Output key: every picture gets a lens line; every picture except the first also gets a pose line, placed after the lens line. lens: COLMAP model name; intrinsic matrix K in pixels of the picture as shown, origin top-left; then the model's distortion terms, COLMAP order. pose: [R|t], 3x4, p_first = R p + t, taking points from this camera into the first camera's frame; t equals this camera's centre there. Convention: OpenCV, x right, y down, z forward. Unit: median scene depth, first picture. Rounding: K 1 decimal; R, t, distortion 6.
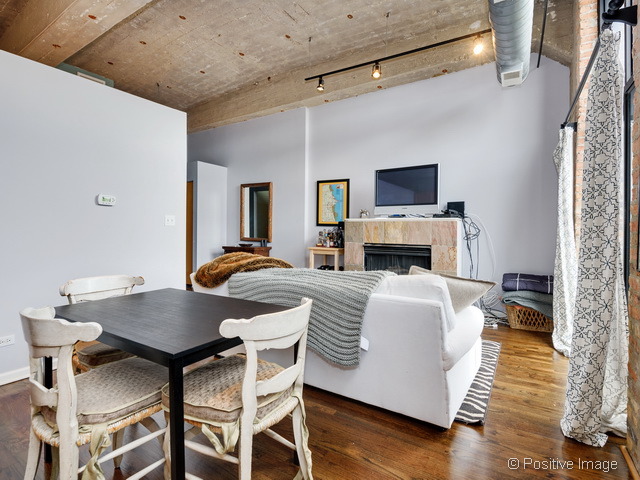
lens RADIAL K [[315.4, 0, 323.1], [0, 315.4, 238.6], [0, 0, 1]] dist [-0.003000, -0.000128]
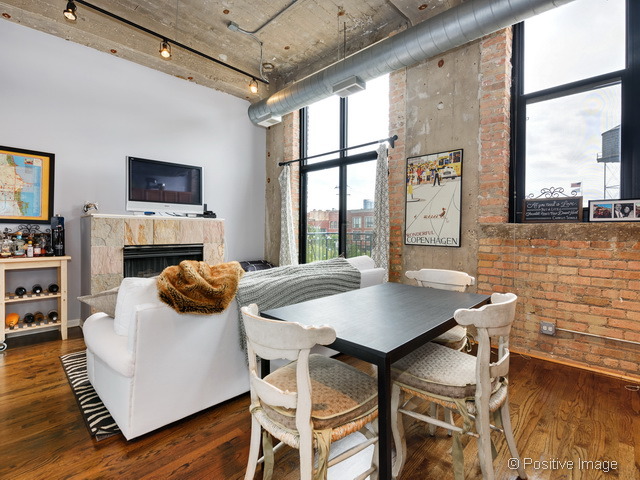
lens RADIAL K [[315.4, 0, 323.1], [0, 315.4, 238.6], [0, 0, 1]] dist [-0.003000, -0.000128]
pose [[0.211382, -0.031260, 0.976904, -0.549484], [0.026329, 0.999308, 0.026280, -0.011457], [-0.977049, 0.020165, 0.212059, 0.345182]]
